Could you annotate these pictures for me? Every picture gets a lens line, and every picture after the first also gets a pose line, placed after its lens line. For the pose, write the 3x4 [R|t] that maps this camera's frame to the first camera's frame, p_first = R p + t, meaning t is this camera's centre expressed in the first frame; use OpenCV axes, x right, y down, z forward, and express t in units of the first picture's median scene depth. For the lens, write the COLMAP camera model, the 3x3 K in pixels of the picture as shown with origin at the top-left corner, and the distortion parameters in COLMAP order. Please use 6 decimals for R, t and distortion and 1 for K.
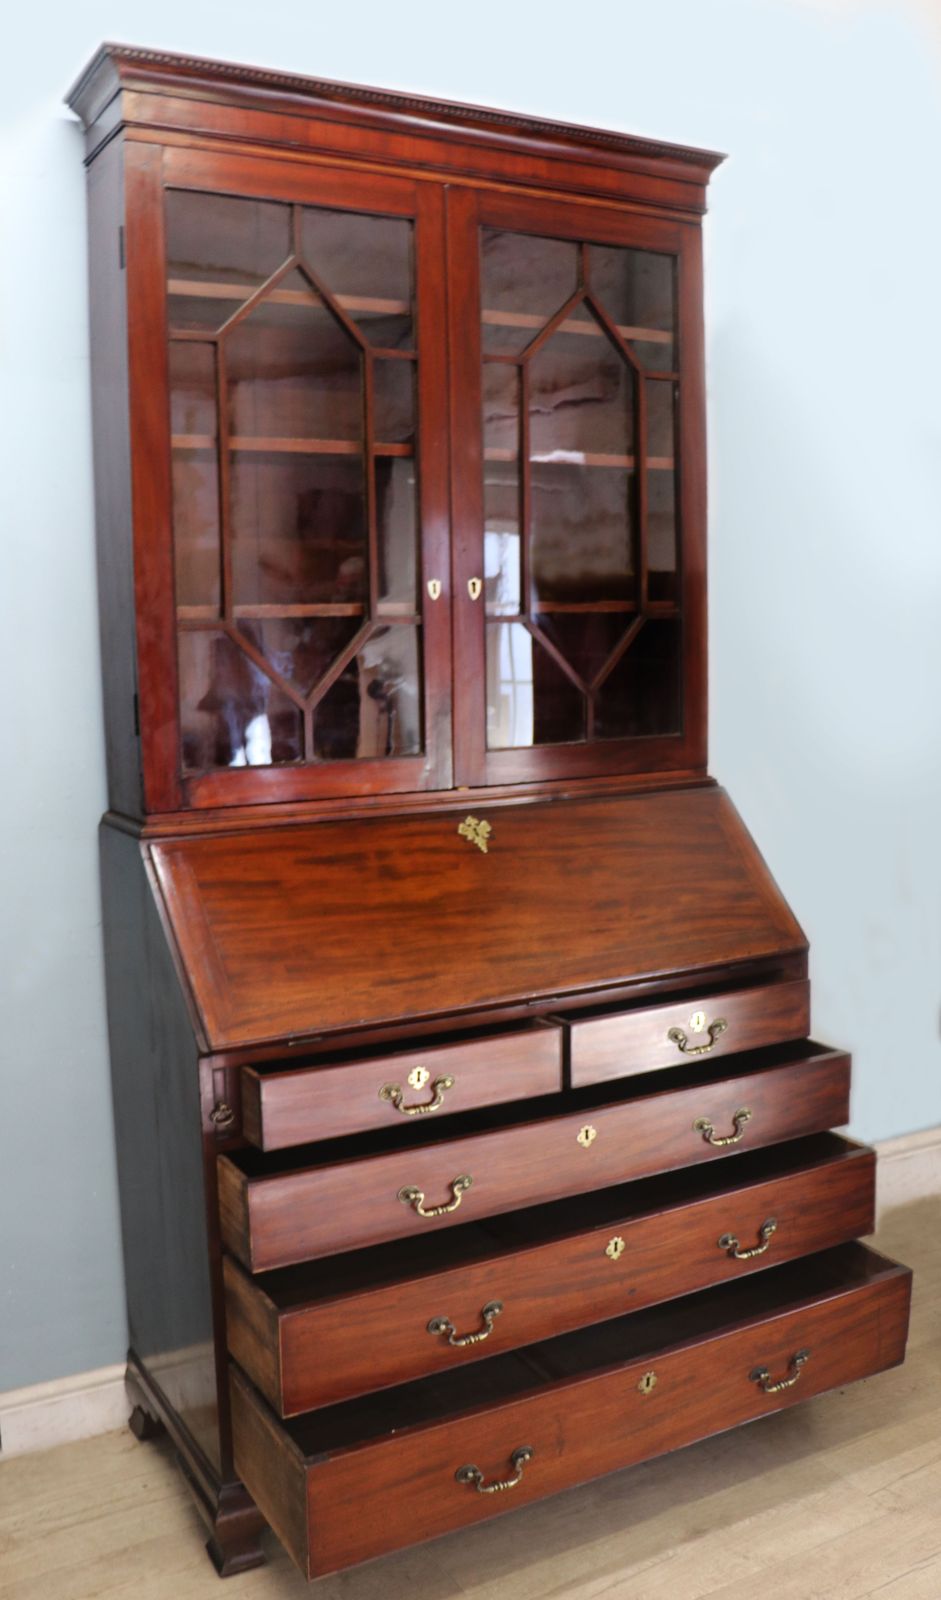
lens RADIAL K [[1377.3, 0, 465.1], [0, 1377.3, 775.0], [0, 0, 1]] dist [-0.176675, 0.135300]
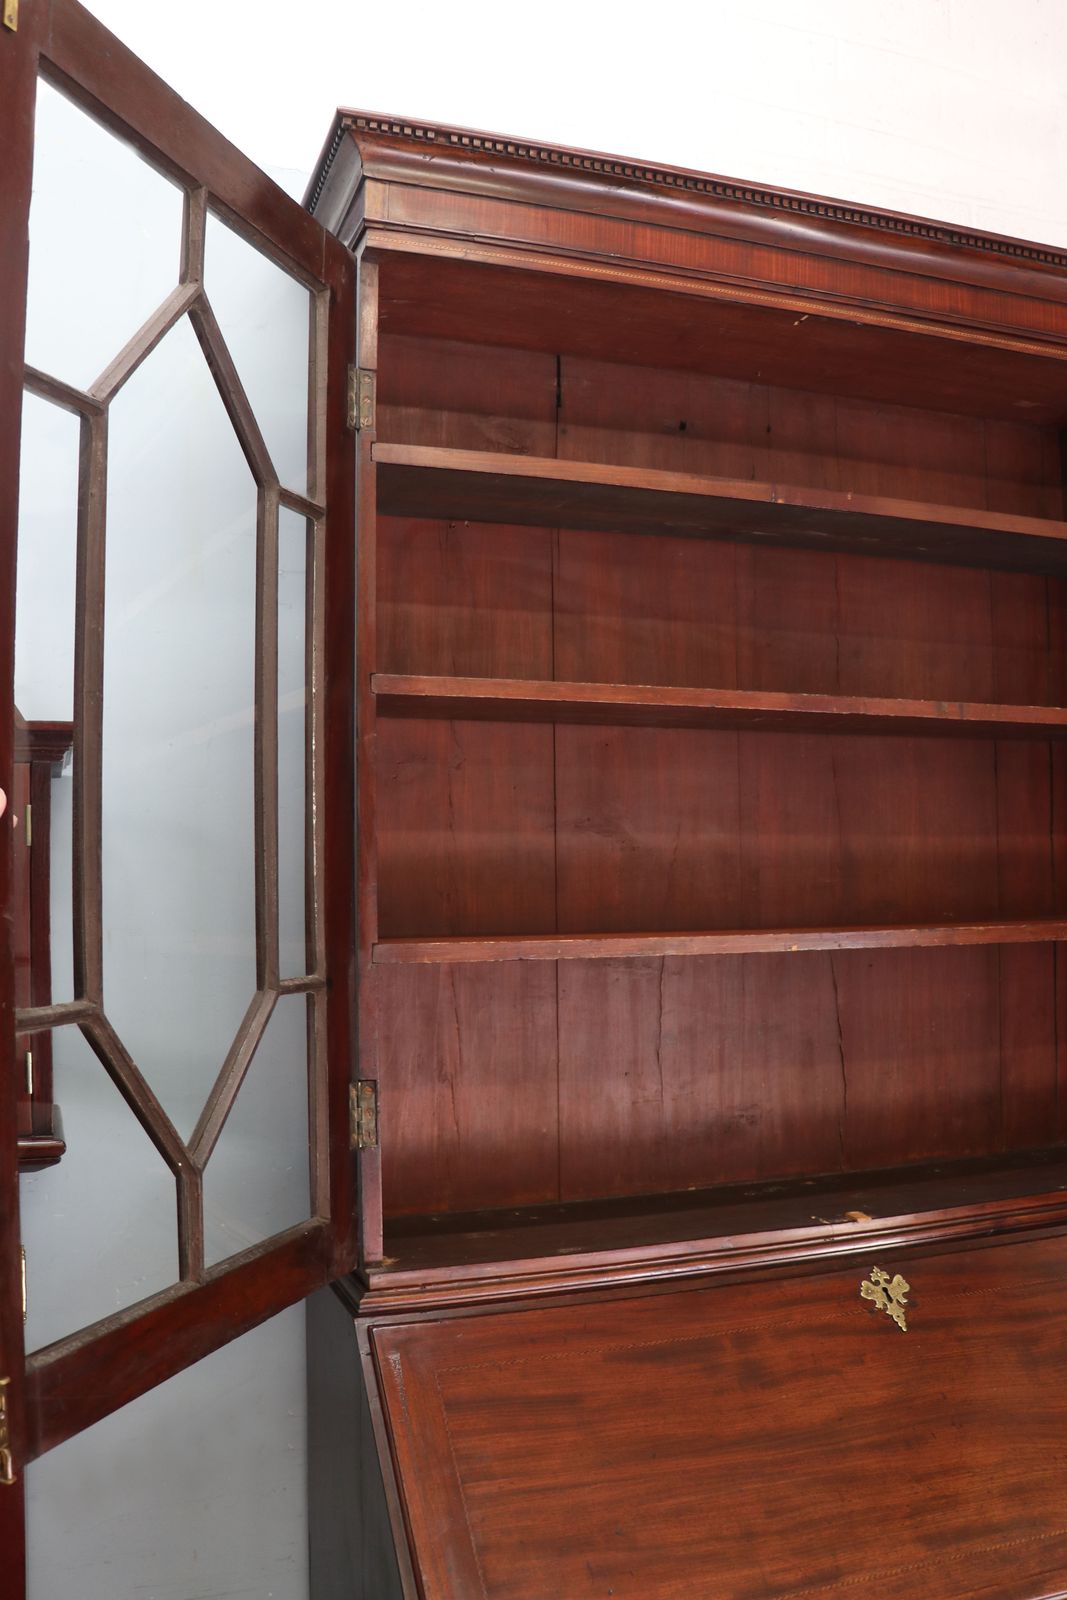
lens RADIAL K [[1308.3, 0, 533.5], [0, 1308.3, 800.0], [0, 0, 1]] dist [-0.094634, 0.006099]
pose [[0.987593, -0.000988, -0.157034, -0.063721], [-0.025541, 0.985655, -0.166828, -0.085317], [0.154946, 0.168769, 0.973401, 0.383871]]
